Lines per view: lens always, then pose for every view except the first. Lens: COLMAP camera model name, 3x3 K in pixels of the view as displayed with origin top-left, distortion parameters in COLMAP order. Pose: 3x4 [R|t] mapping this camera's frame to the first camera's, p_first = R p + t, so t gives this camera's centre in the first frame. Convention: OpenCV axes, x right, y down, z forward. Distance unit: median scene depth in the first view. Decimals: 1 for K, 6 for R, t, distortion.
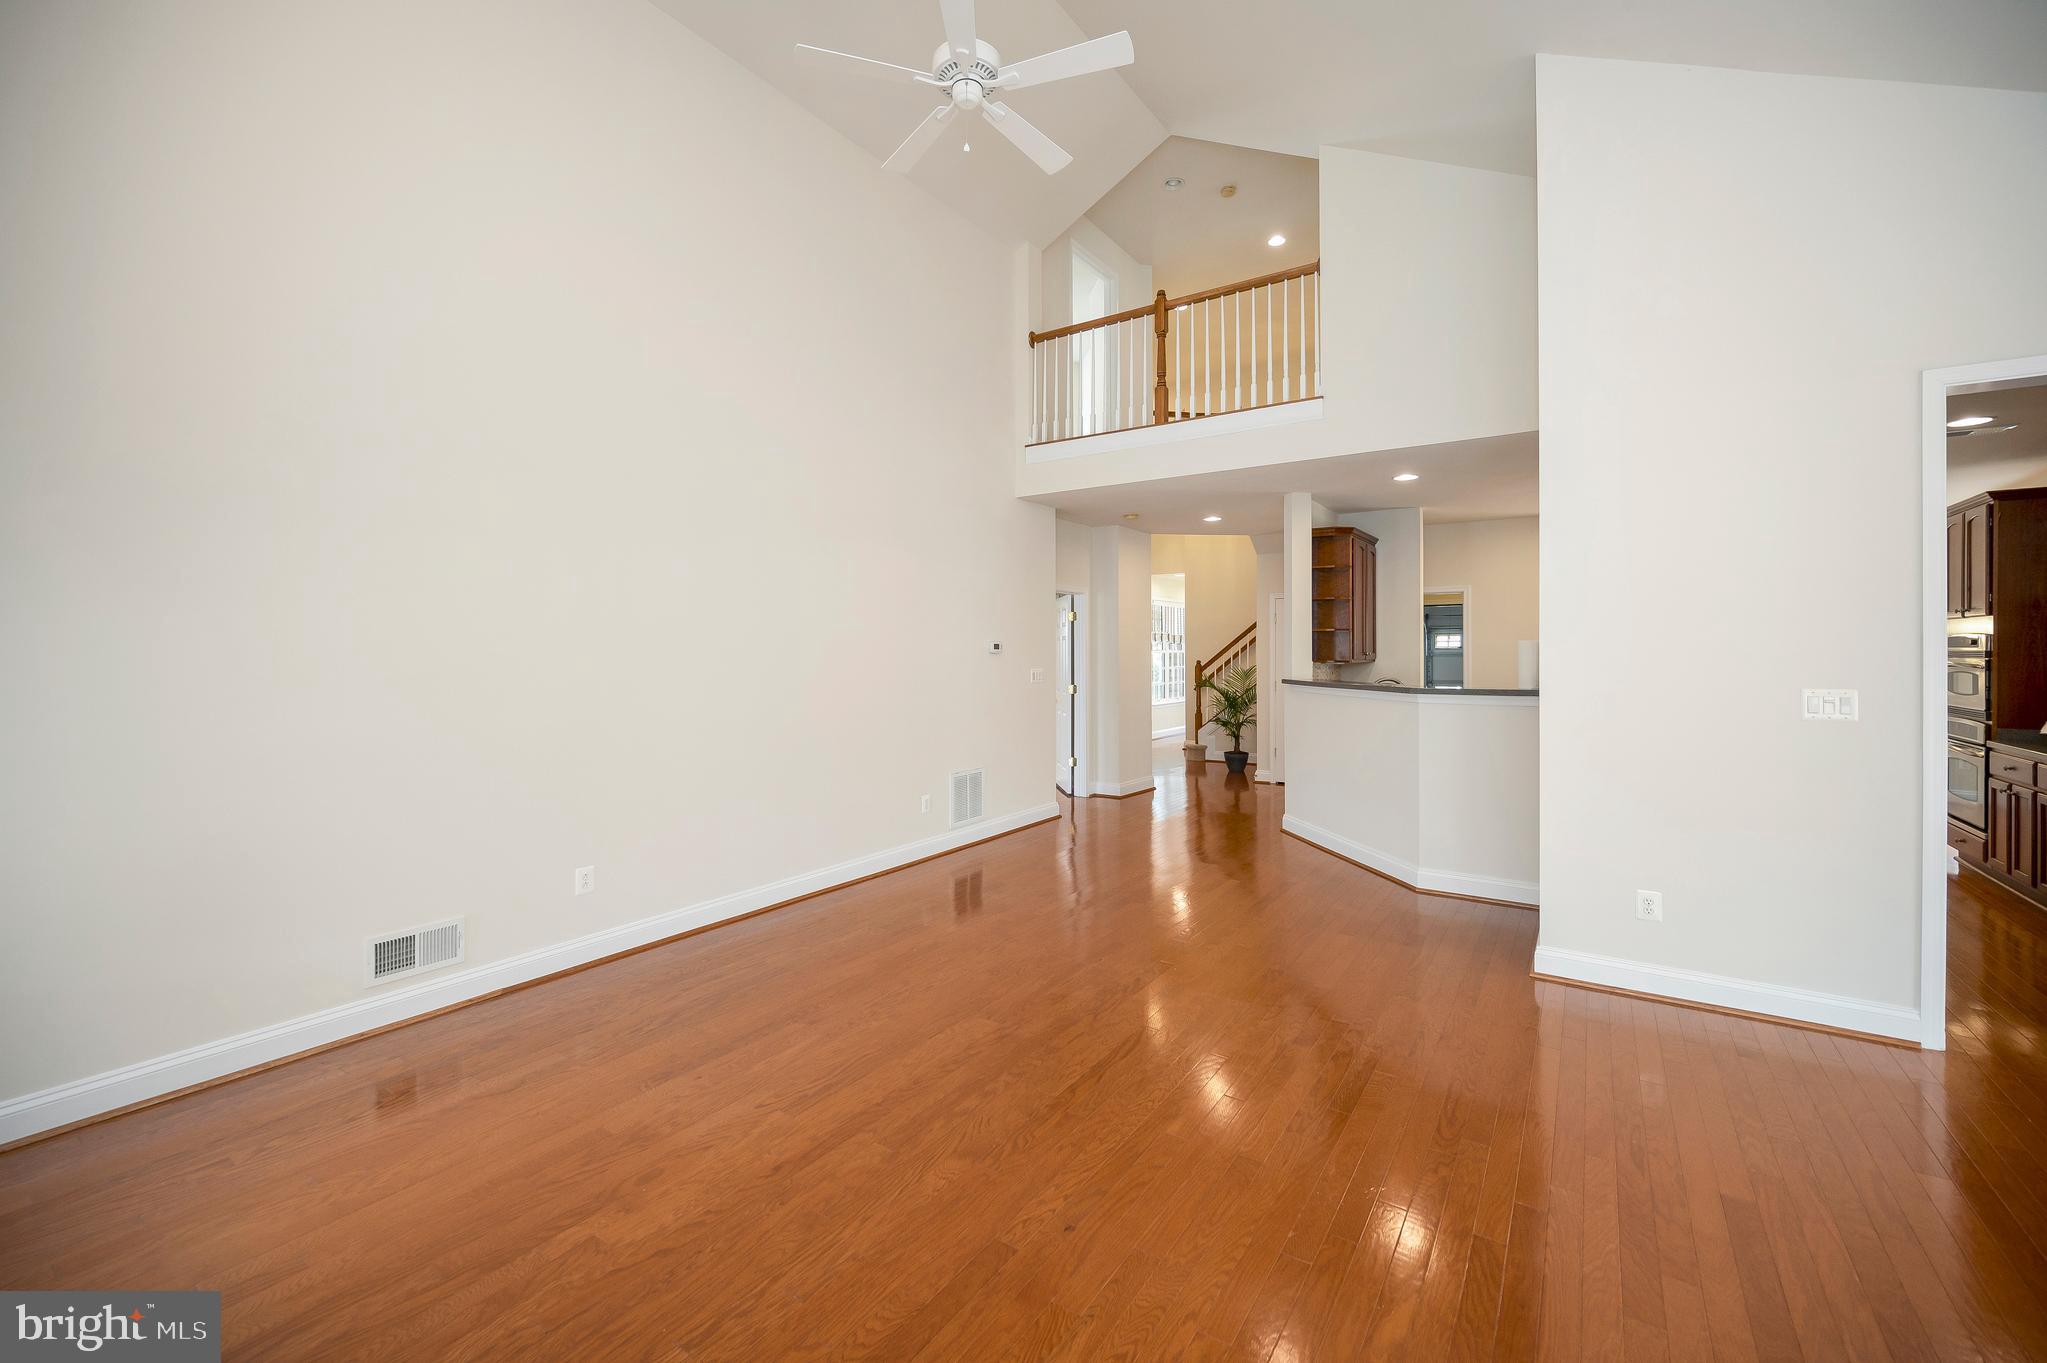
lens RADIAL K [[824.4, 0, 1020.4], [0, 824.4, 659.6], [0, 0, 1]] dist [-0.001153, -0.000159]
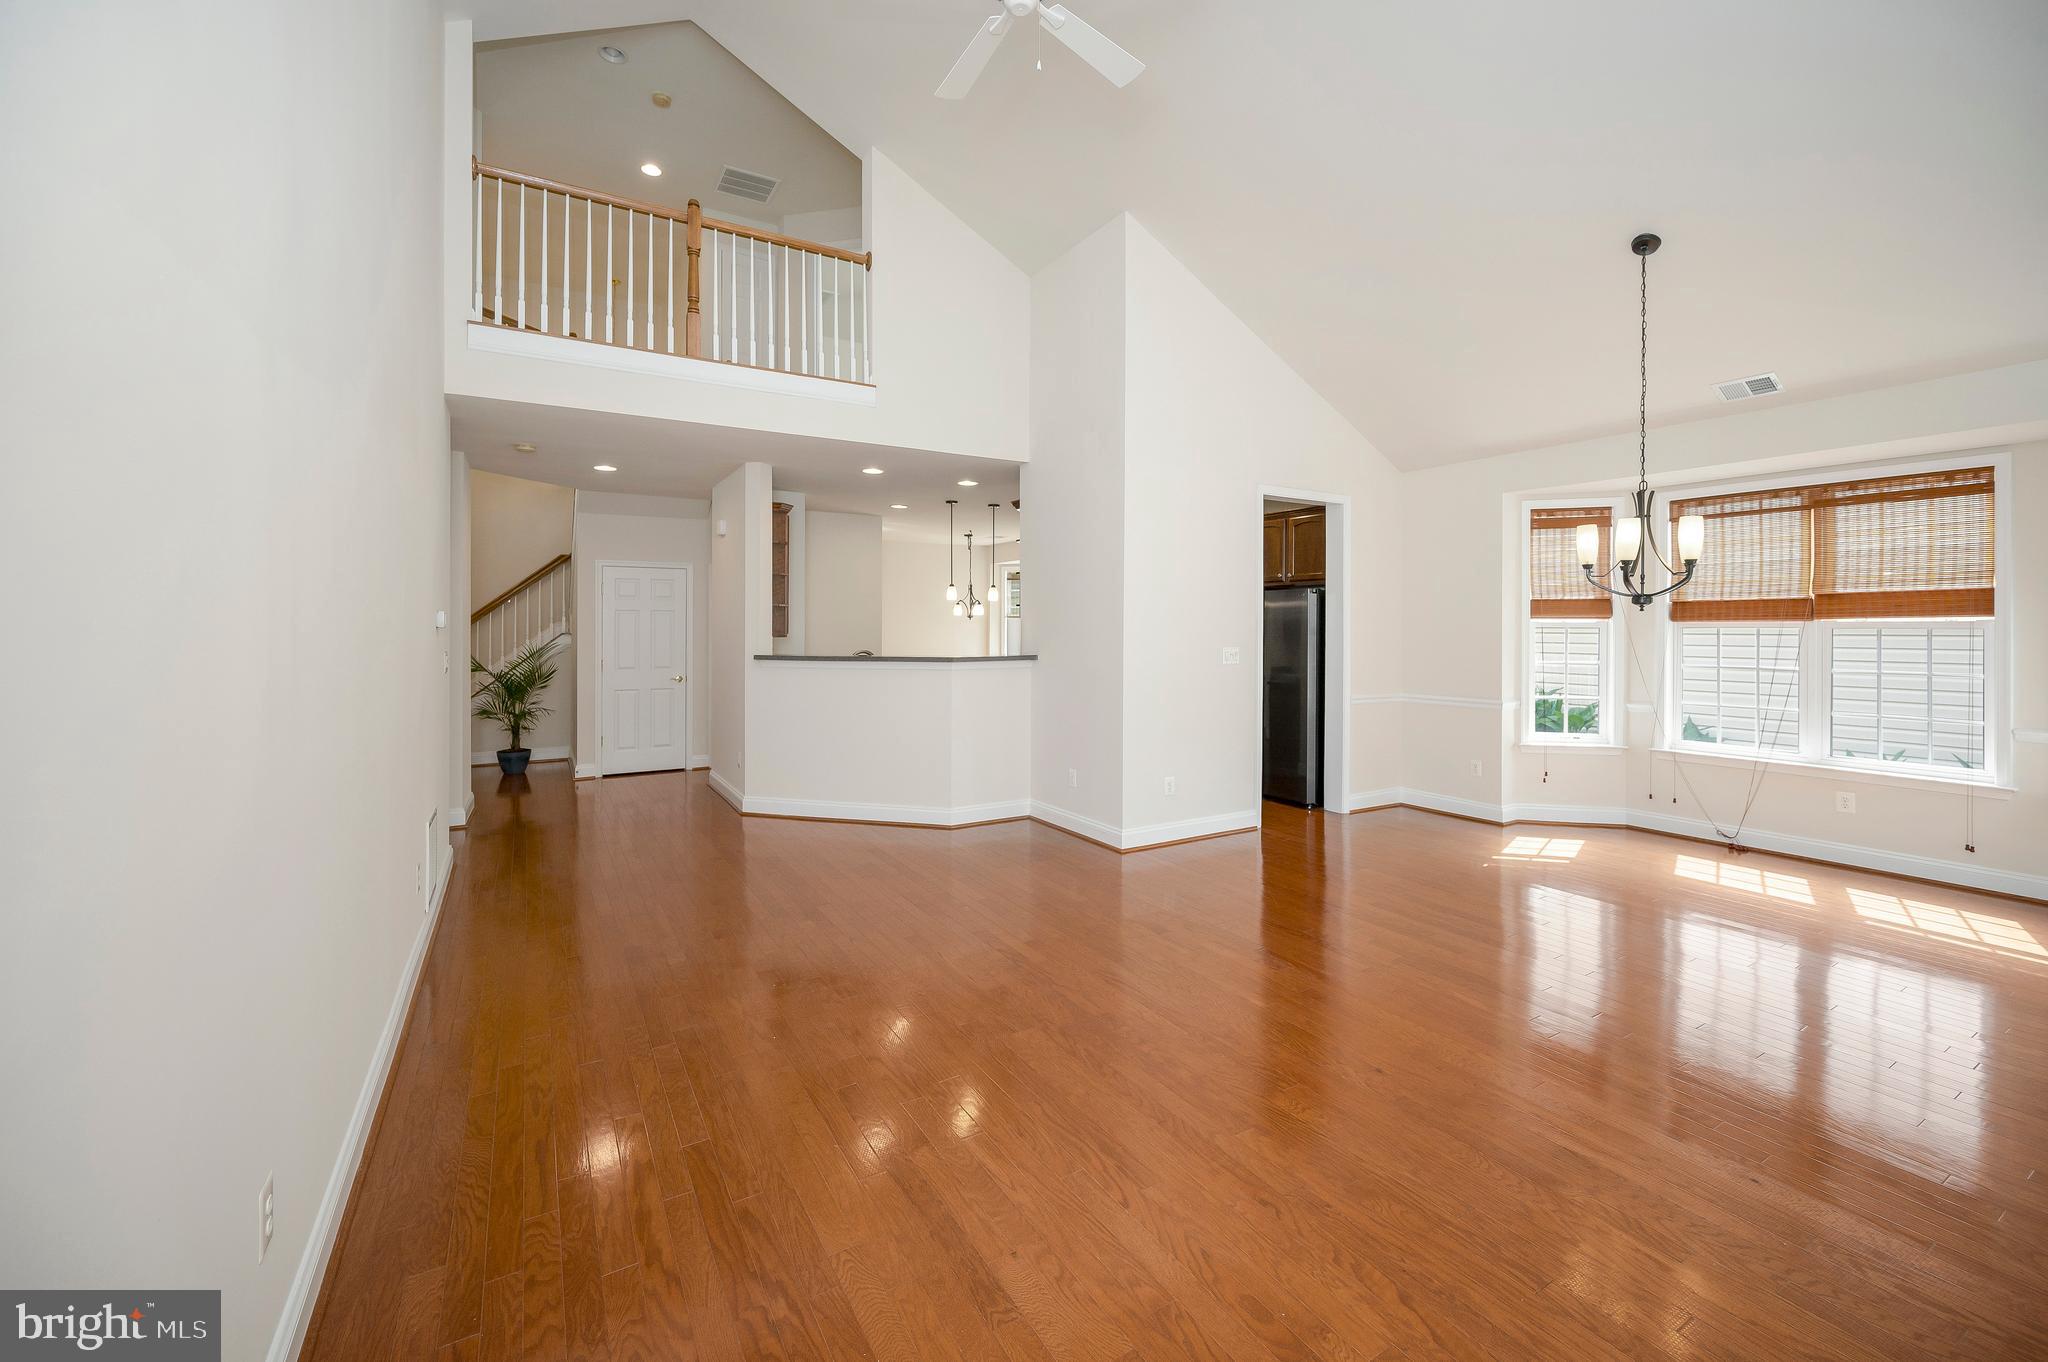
lens RADIAL K [[843.7, 0, 1030.9], [0, 843.7, 625.2], [0, 0, 1]] dist [0.000759, -0.000039]
pose [[0.409714, 0.004963, 0.912201, -0.455010], [0.005857, 0.999950, -0.008071, -0.000552], [-0.912195, 0.008650, 0.409664, 0.313771]]
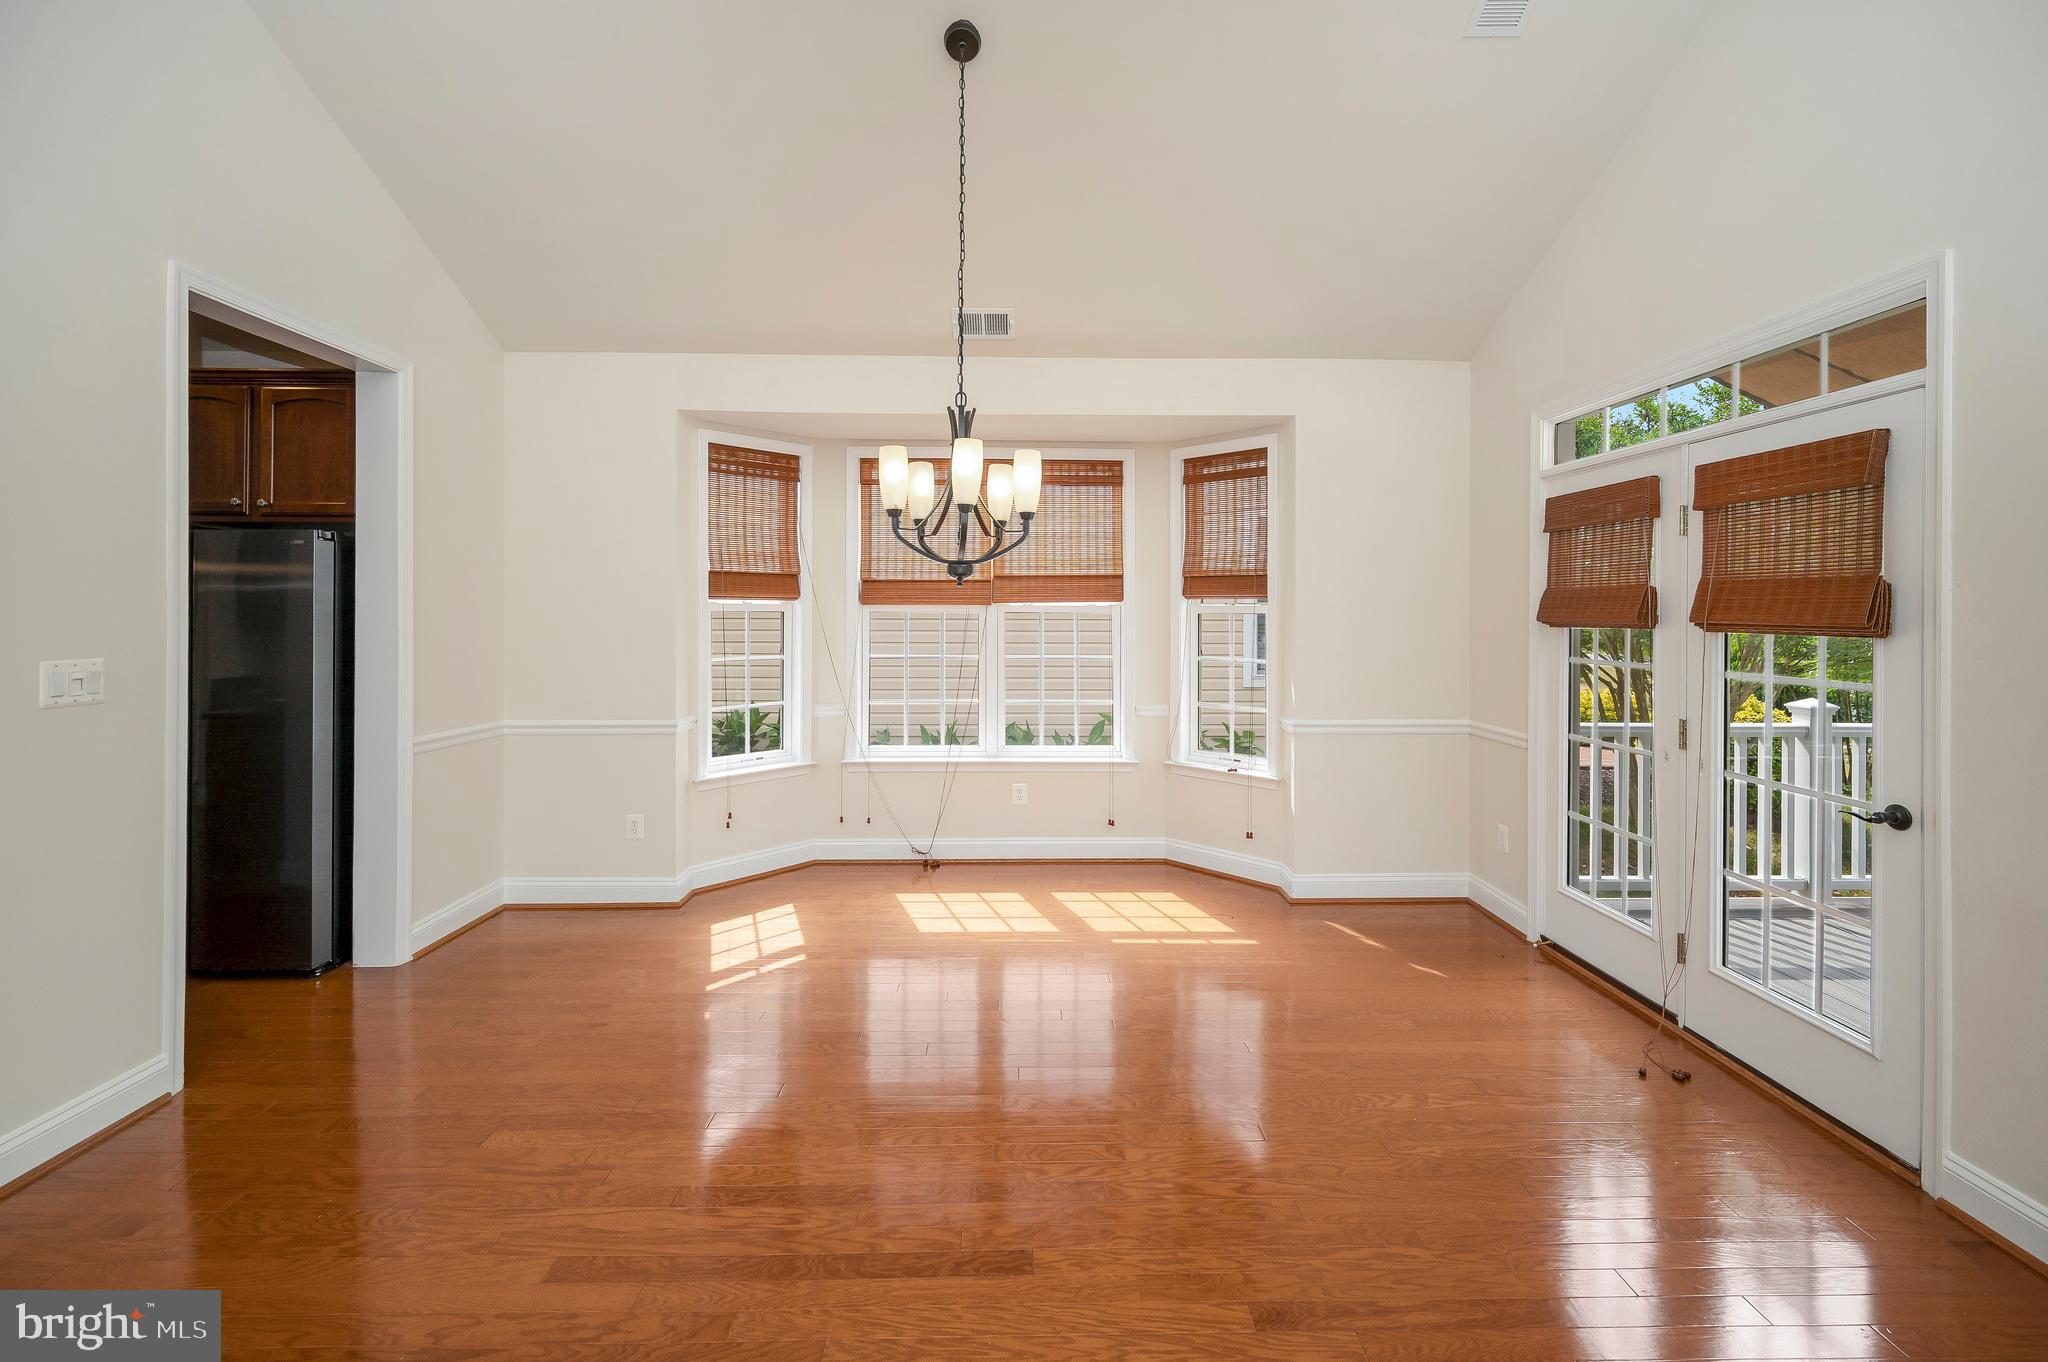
lens RADIAL K [[834.9, 0, 1028.0], [0, 834.9, 617.5], [0, 0, 1]] dist [-0.002087, -0.000130]
pose [[-0.593774, -0.002468, 0.804628, -0.028607], [0.006626, 0.999946, 0.007957, -0.001010], [-0.804605, 0.010056, -0.593725, 0.379957]]
